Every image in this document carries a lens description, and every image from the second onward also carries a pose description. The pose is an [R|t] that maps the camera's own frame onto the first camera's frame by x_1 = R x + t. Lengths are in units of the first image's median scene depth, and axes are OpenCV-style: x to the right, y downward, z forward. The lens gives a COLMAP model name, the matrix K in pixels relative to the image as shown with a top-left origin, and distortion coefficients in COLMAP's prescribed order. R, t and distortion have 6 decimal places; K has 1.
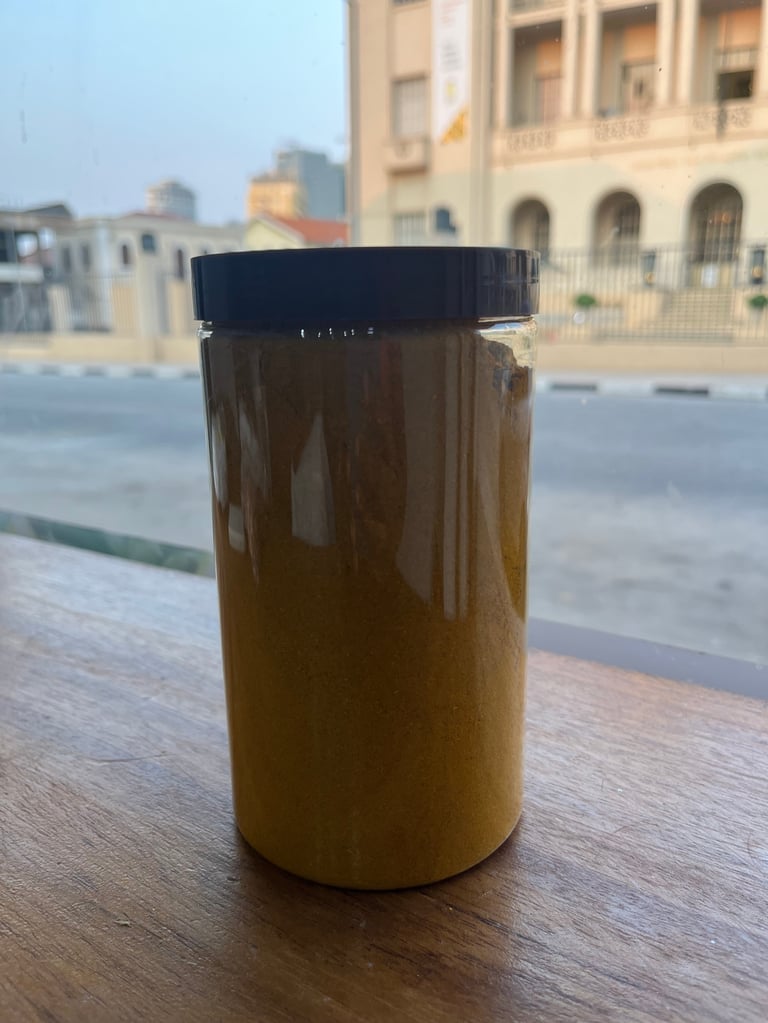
lens RADIAL K [[797.2, 0, 400.4], [0, 797.2, 506.8], [0, 0, 1]] dist [0.012628, -0.028710]
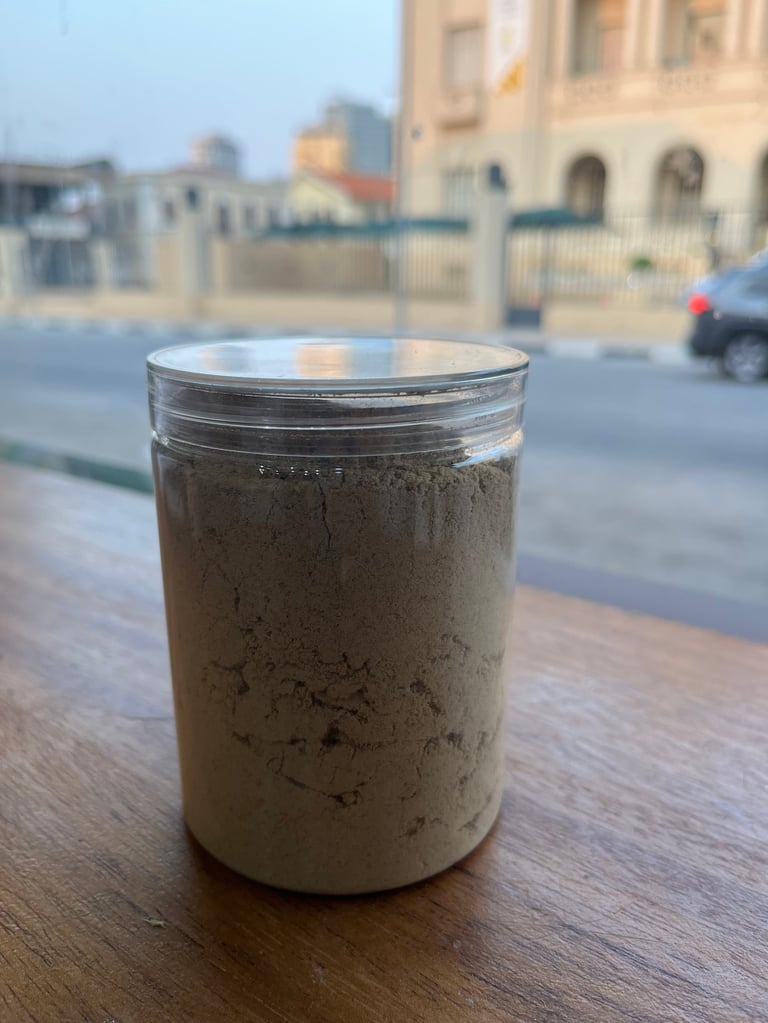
lens RADIAL K [[814.5, 0, 384.0], [0, 814.5, 511.5], [0, 0, 1]] dist [-0.009266, -0.003700]
pose [[0.997178, 0.032486, -0.067674, -0.054579], [-0.029251, 0.998406, 0.048258, 0.045725], [0.069133, -0.046142, 0.996540, 0.157214]]
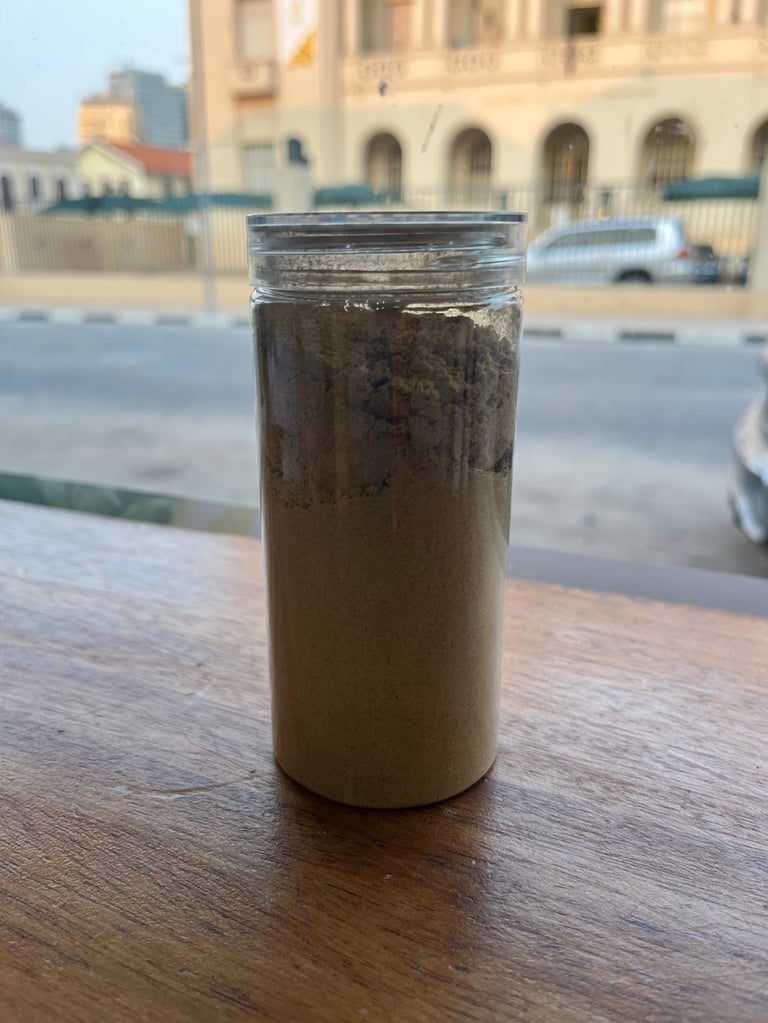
lens RADIAL K [[799.9, 0, 384.7], [0, 799.9, 524.6], [0, 0, 1]] dist [0.029835, -0.082371]
pose [[0.988014, -0.038976, 0.149361, -0.270761], [0.025301, 0.995402, 0.092385, 0.022177], [-0.152275, -0.087499, 0.984457, 0.282683]]
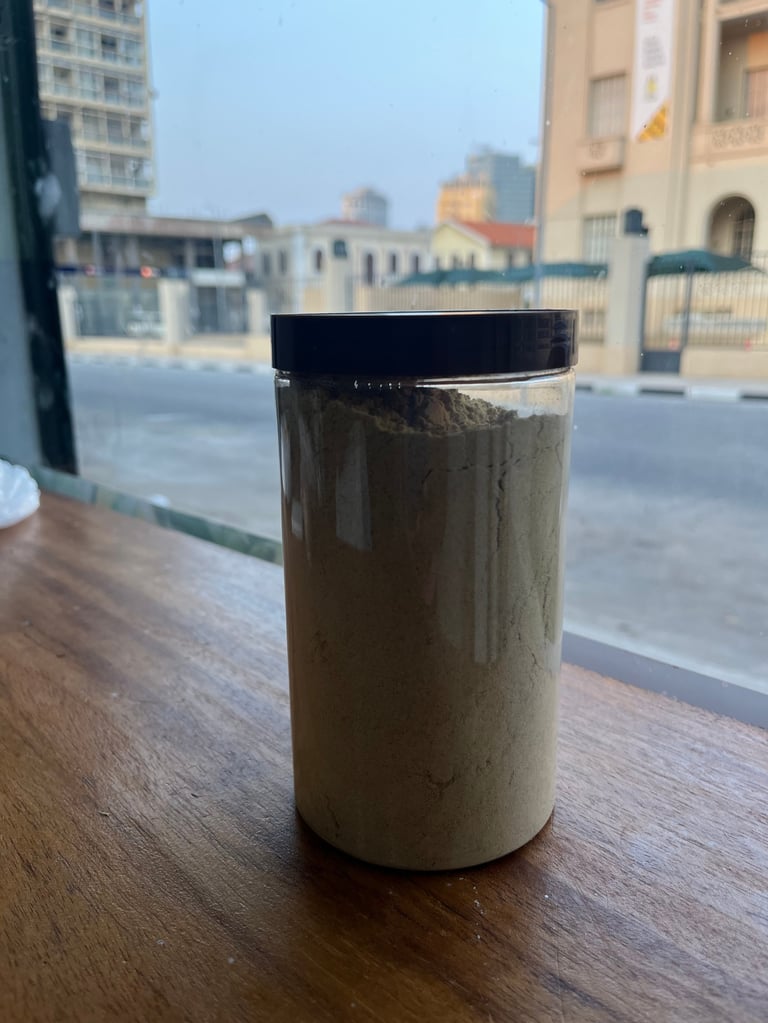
lens RADIAL K [[797.2, 0, 400.4], [0, 797.2, 506.8], [0, 0, 1]] dist [0.012628, -0.028710]
pose [[0.975944, 0.055959, -0.210718, 0.268482], [-0.056927, 0.998377, 0.001475, -0.011981], [0.210459, 0.010556, 0.977546, -0.139962]]
